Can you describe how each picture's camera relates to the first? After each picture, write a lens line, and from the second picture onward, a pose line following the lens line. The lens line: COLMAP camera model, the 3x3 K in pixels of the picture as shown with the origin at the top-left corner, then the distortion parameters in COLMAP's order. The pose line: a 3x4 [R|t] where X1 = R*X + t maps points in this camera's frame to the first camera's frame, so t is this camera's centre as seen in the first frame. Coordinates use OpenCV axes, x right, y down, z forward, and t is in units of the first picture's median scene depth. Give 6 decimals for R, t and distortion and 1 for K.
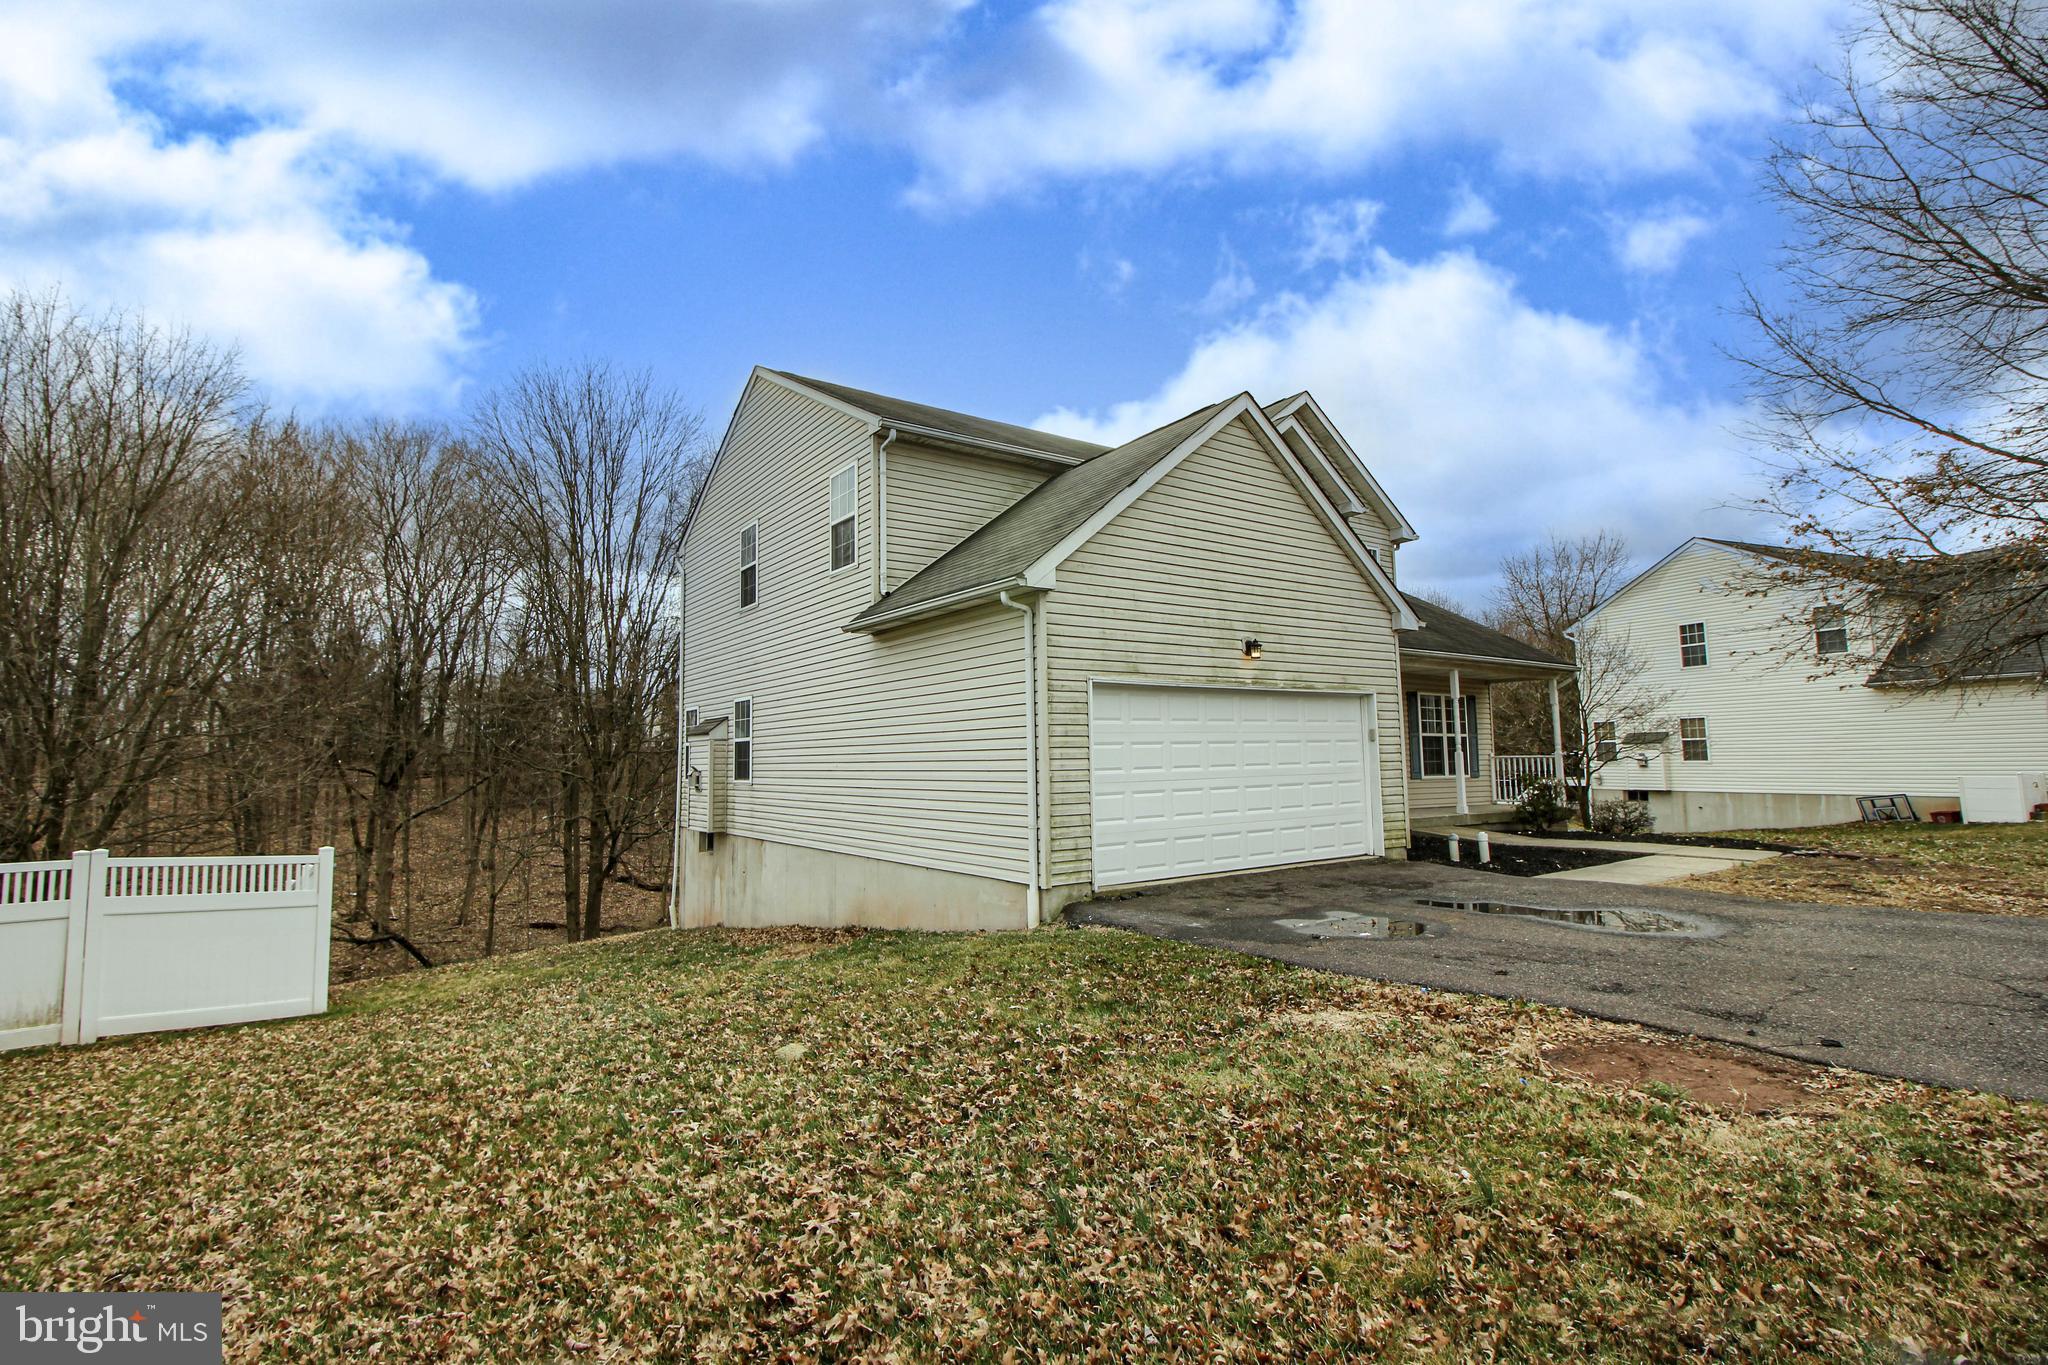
lens RADIAL K [[947.8, 0, 1022.6], [0, 947.8, 673.1], [0, 0, 1]] dist [-0.008048, -0.005056]
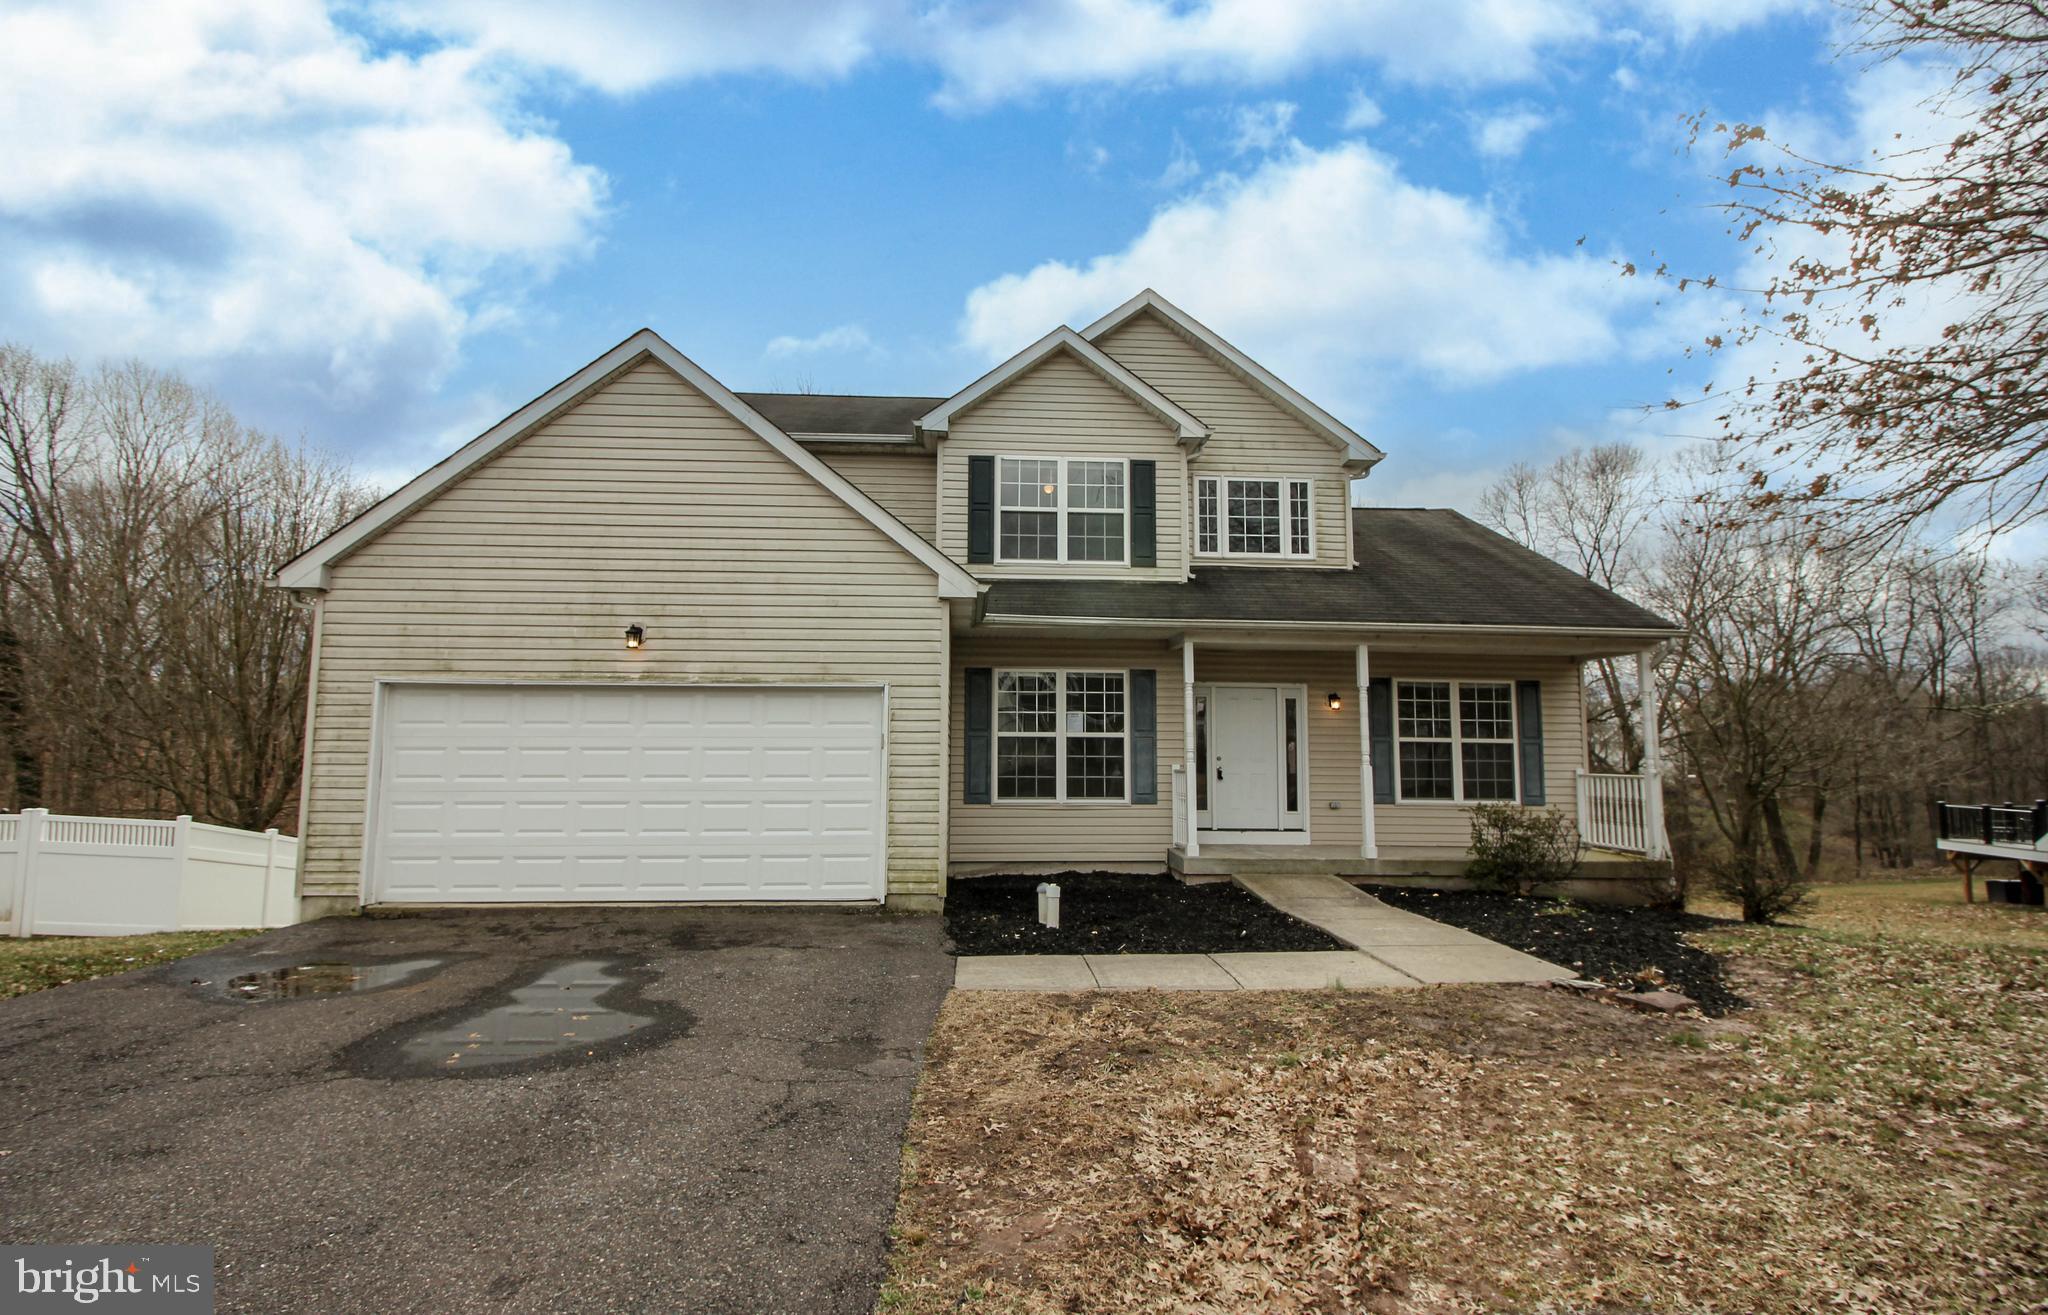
lens RADIAL K [[944.2, 0, 1026.9], [0, 944.2, 664.6], [0, 0, 1]] dist [-0.011171, -0.002899]
pose [[0.851165, -0.031283, -0.523966, 0.859720], [0.029316, 0.999498, -0.012051, 0.016831], [0.524079, -0.005103, 0.851654, 0.424384]]
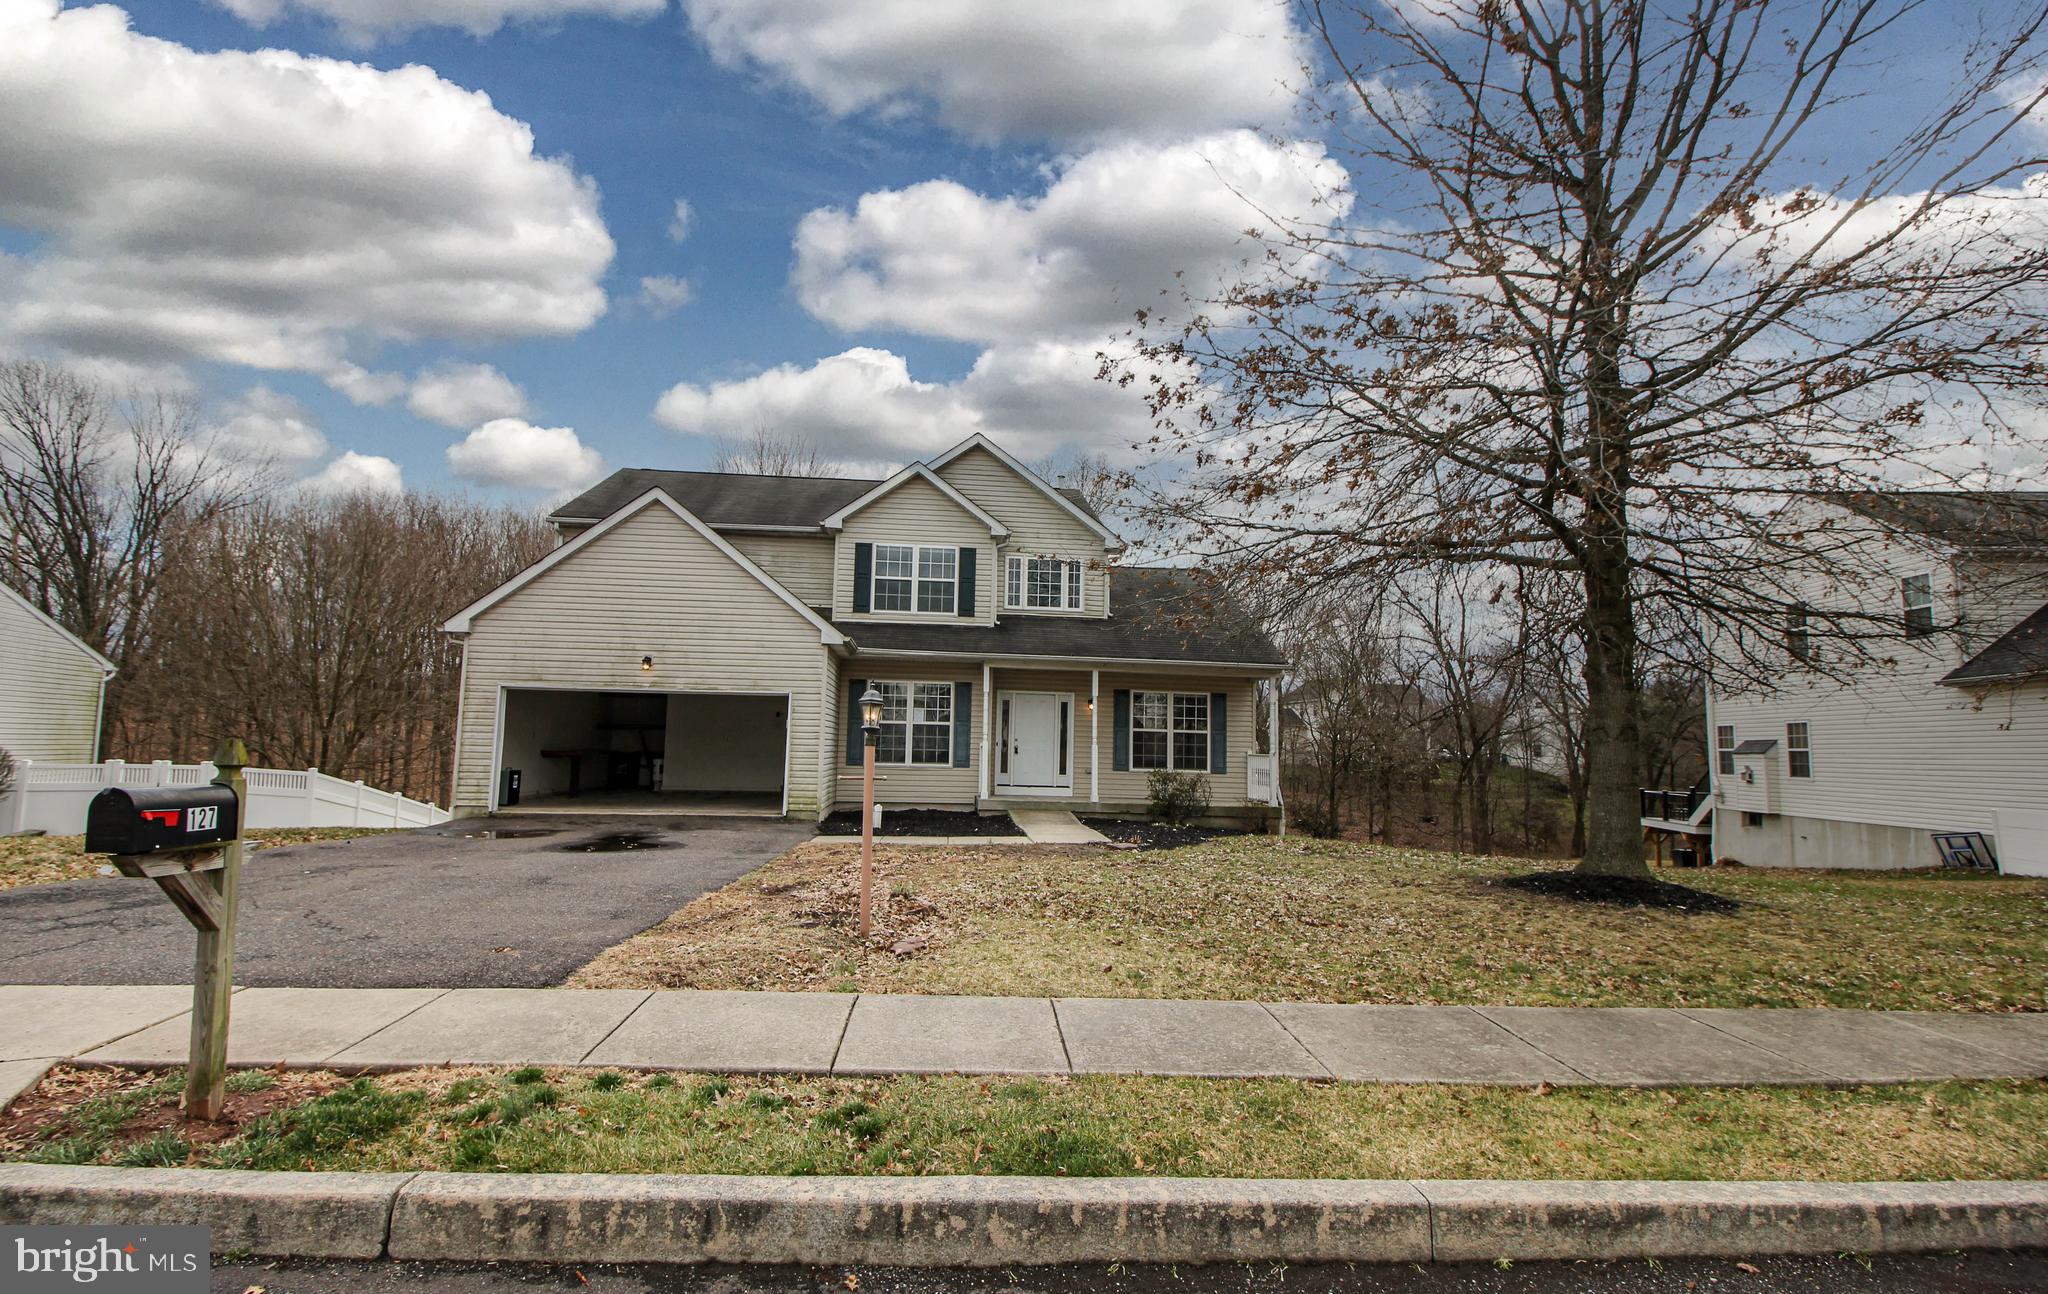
lens RADIAL K [[939.8, 0, 1017.8], [0, 939.8, 654.6], [0, 0, 1]] dist [-0.010042, -0.002323]
pose [[0.872964, -0.013505, -0.487597, 1.290607], [0.009079, 0.999893, -0.011438, -0.014143], [0.487699, 0.005558, 0.872994, 0.010525]]
